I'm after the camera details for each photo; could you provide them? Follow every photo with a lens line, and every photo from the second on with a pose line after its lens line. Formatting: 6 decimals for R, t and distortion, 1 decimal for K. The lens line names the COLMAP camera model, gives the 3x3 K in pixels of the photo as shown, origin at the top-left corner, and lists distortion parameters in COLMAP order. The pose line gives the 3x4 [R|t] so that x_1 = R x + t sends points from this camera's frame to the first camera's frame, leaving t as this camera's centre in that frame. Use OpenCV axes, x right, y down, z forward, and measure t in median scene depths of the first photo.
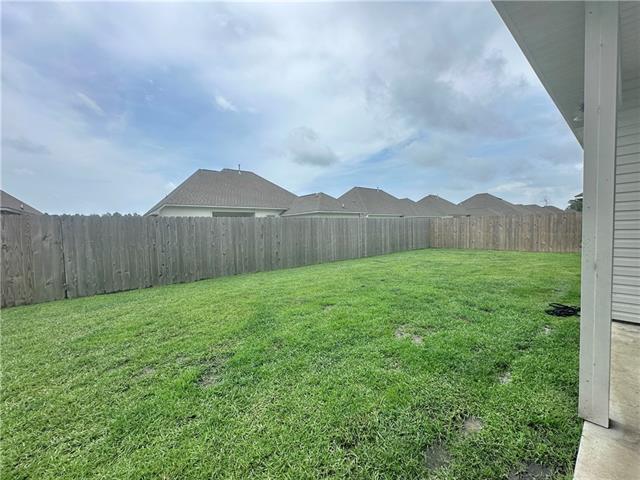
lens RADIAL K [[259.0, 0, 319.9], [0, 259.0, 240.4], [0, 0, 1]] dist [-0.001630, 0.000954]
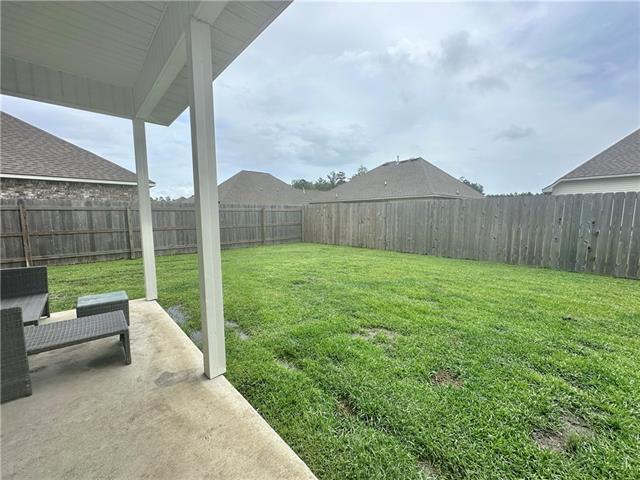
lens RADIAL K [[259.0, 0, 319.7], [0, 259.0, 240.6], [0, 0, 1]] dist [-0.001630, 0.000954]
pose [[0.048850, 0.129166, -0.990419, 0.532459], [-0.041708, 0.991002, 0.127185, -0.031614], [0.997935, 0.035096, 0.053798, 0.335964]]
